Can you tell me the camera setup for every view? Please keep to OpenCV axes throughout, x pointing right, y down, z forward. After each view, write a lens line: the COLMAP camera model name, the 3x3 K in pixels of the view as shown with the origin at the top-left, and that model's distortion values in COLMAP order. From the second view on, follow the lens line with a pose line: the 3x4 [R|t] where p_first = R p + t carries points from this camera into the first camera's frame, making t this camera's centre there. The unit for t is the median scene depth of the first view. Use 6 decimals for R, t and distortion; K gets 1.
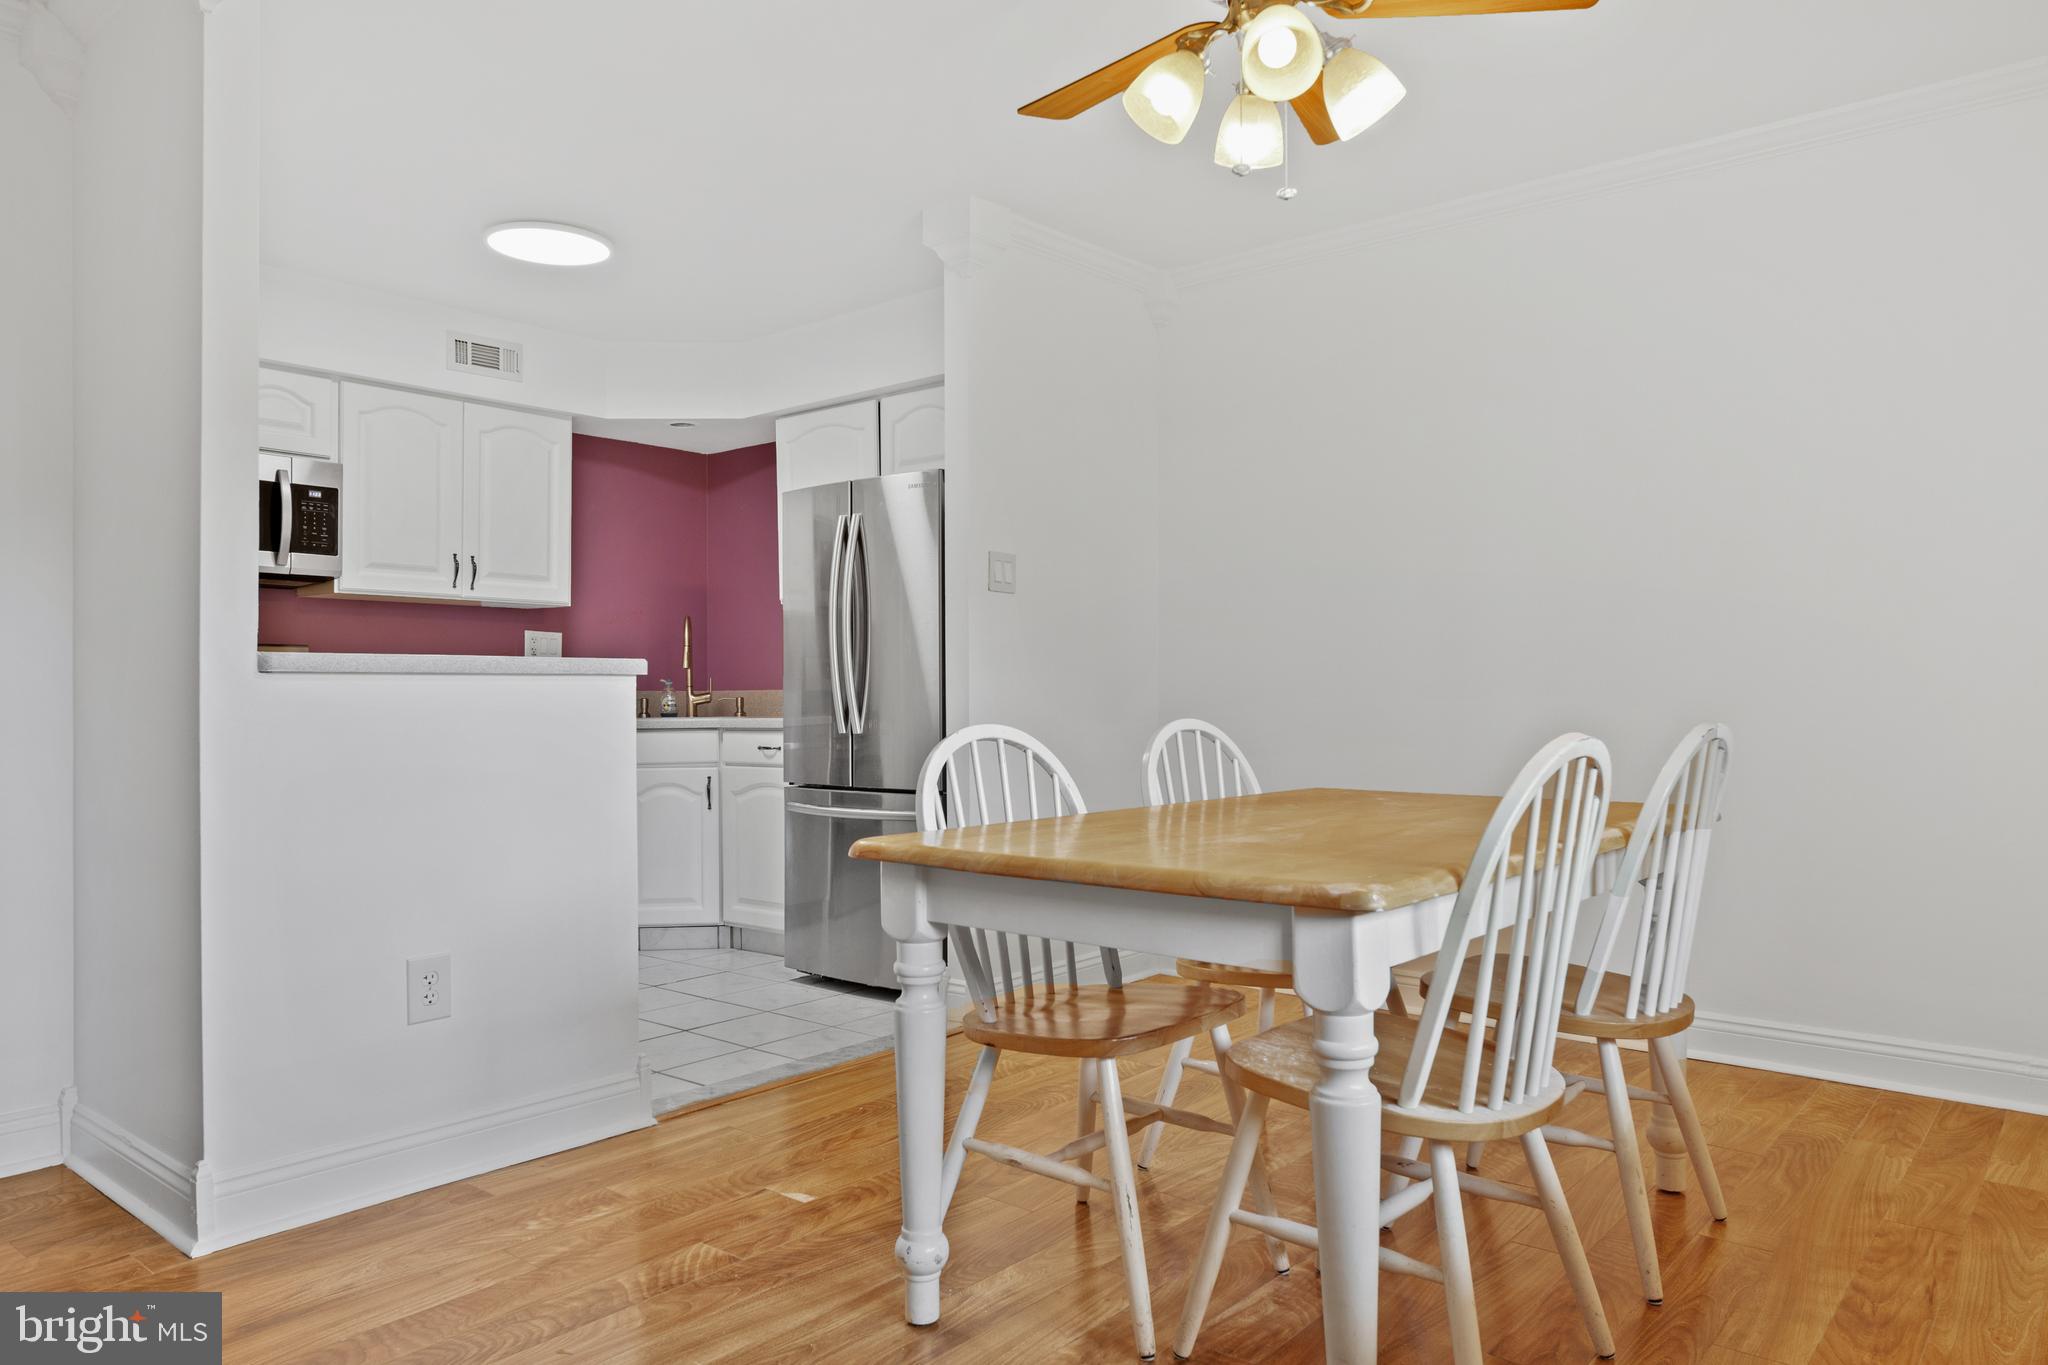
lens RADIAL K [[1341.3, 0, 1047.4], [0, 1341.3, 684.8], [0, 0, 1]] dist [0.016036, -0.015260]
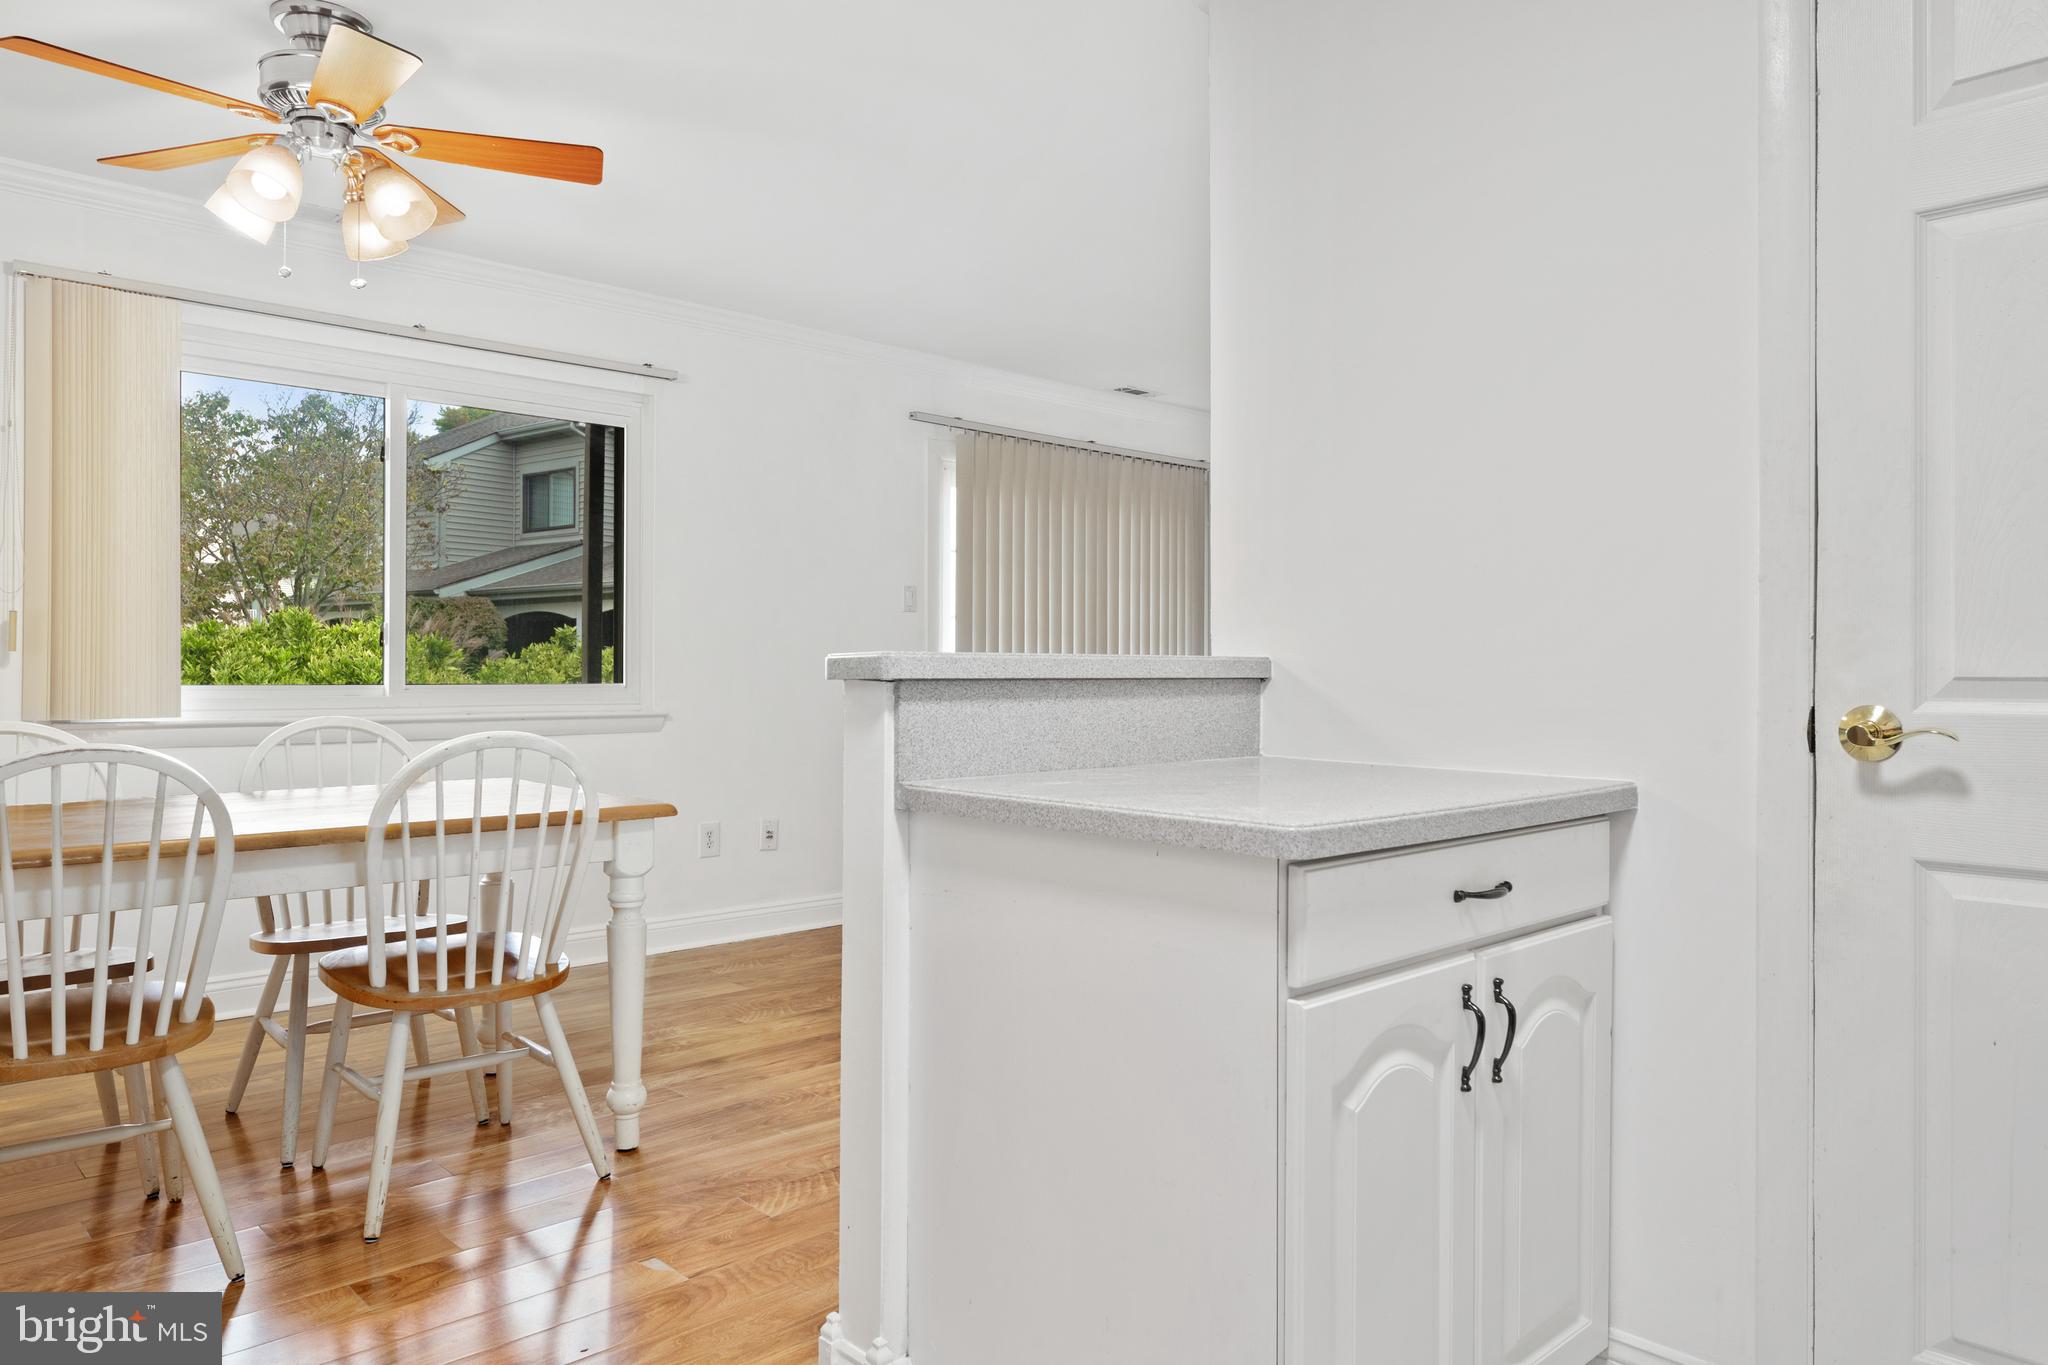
lens RADIAL K [[1341.3, 0, 1054.5], [0, 1341.3, 664.3], [0, 0, 1]] dist [0.016036, -0.015260]
pose [[-0.994054, 0.002513, 0.108860, -0.311985], [0.000970, 0.999898, -0.014232, -0.003583], [-0.108885, -0.014042, -0.993955, 1.065816]]
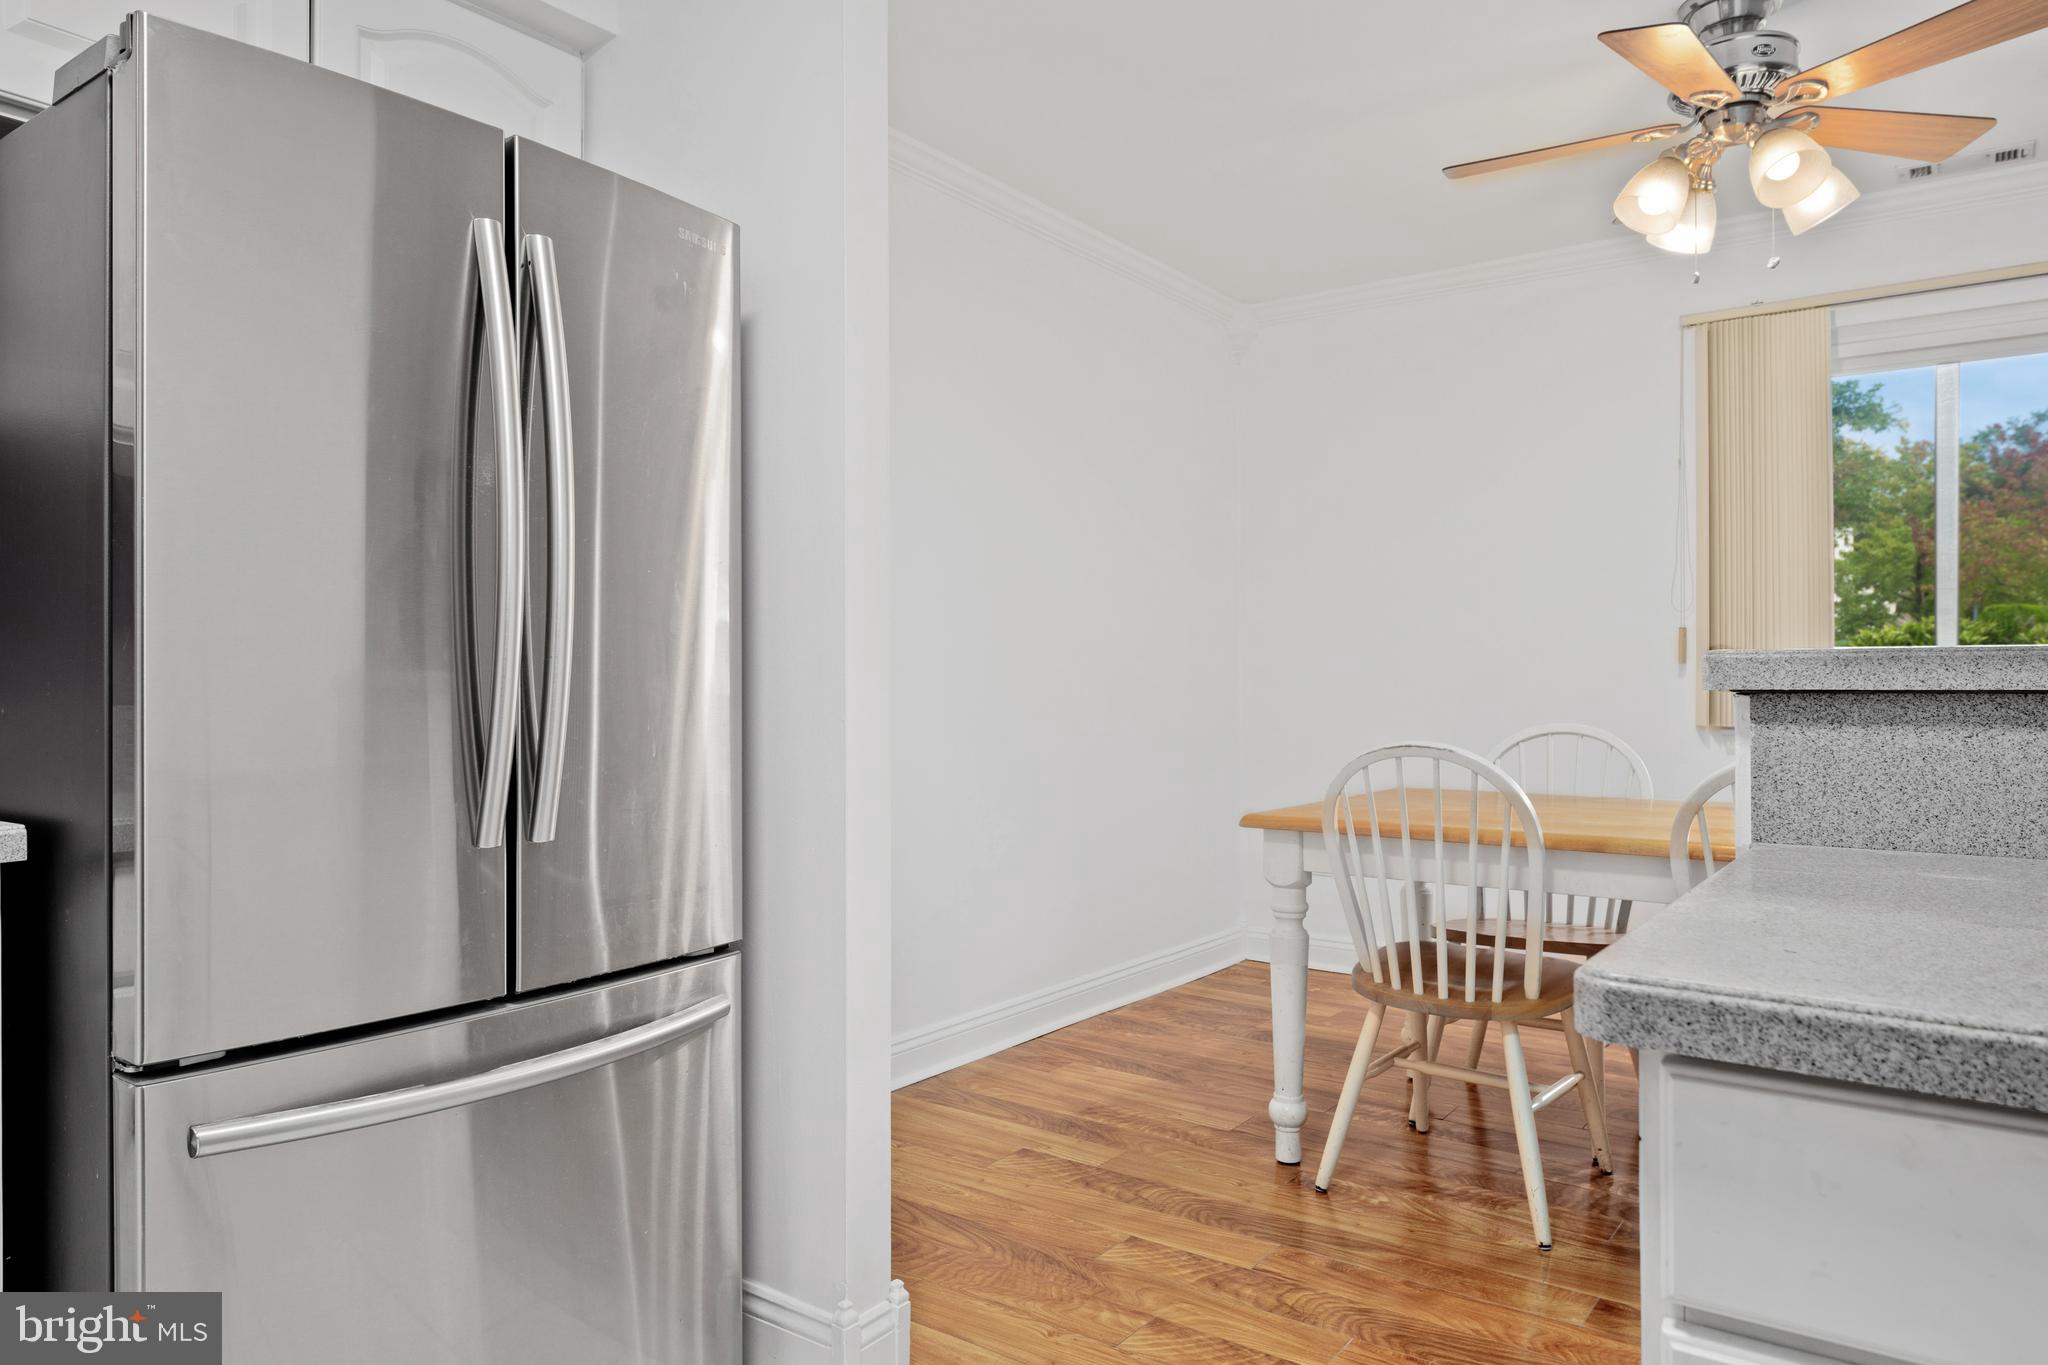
lens RADIAL K [[1341.3, 0, 1007.2], [0, 1341.3, 668.9], [0, 0, 1]] dist [0.016036, -0.015260]
pose [[-0.043466, 0.015138, 0.998940, -0.482305], [-0.003790, 0.999876, -0.015317, -0.004597], [-0.999048, -0.004452, -0.043404, 0.843630]]
